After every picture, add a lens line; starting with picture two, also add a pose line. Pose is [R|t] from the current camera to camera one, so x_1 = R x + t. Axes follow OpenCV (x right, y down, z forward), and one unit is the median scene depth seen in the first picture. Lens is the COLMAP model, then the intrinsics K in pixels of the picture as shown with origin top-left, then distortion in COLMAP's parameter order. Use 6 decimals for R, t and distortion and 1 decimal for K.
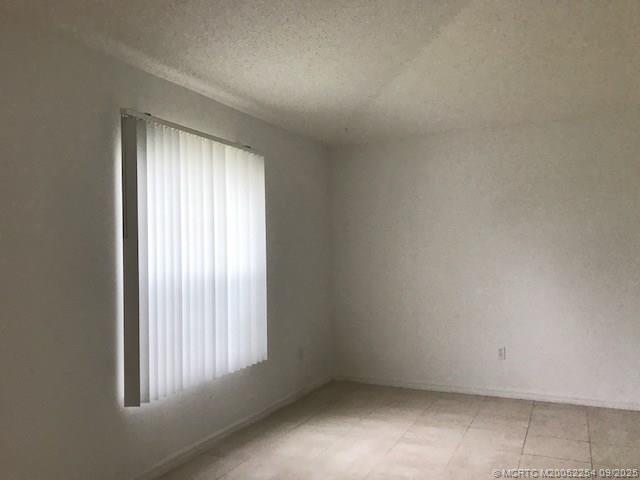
lens RADIAL K [[527.6, 0, 319.8], [0, 527.6, 236.6], [0, 0, 1]] dist [0.050438, -0.053186]
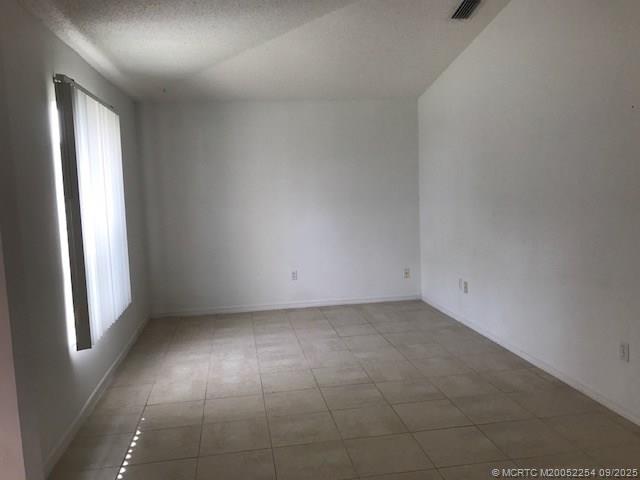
lens RADIAL K [[527.6, 0, 319.8], [0, 527.6, 236.6], [0, 0, 1]] dist [0.050438, -0.053186]
pose [[0.821248, -0.065326, 0.566819, -0.402789], [0.004262, 0.994099, 0.108396, -0.025463], [-0.570555, -0.086604, 0.816680, -0.123886]]
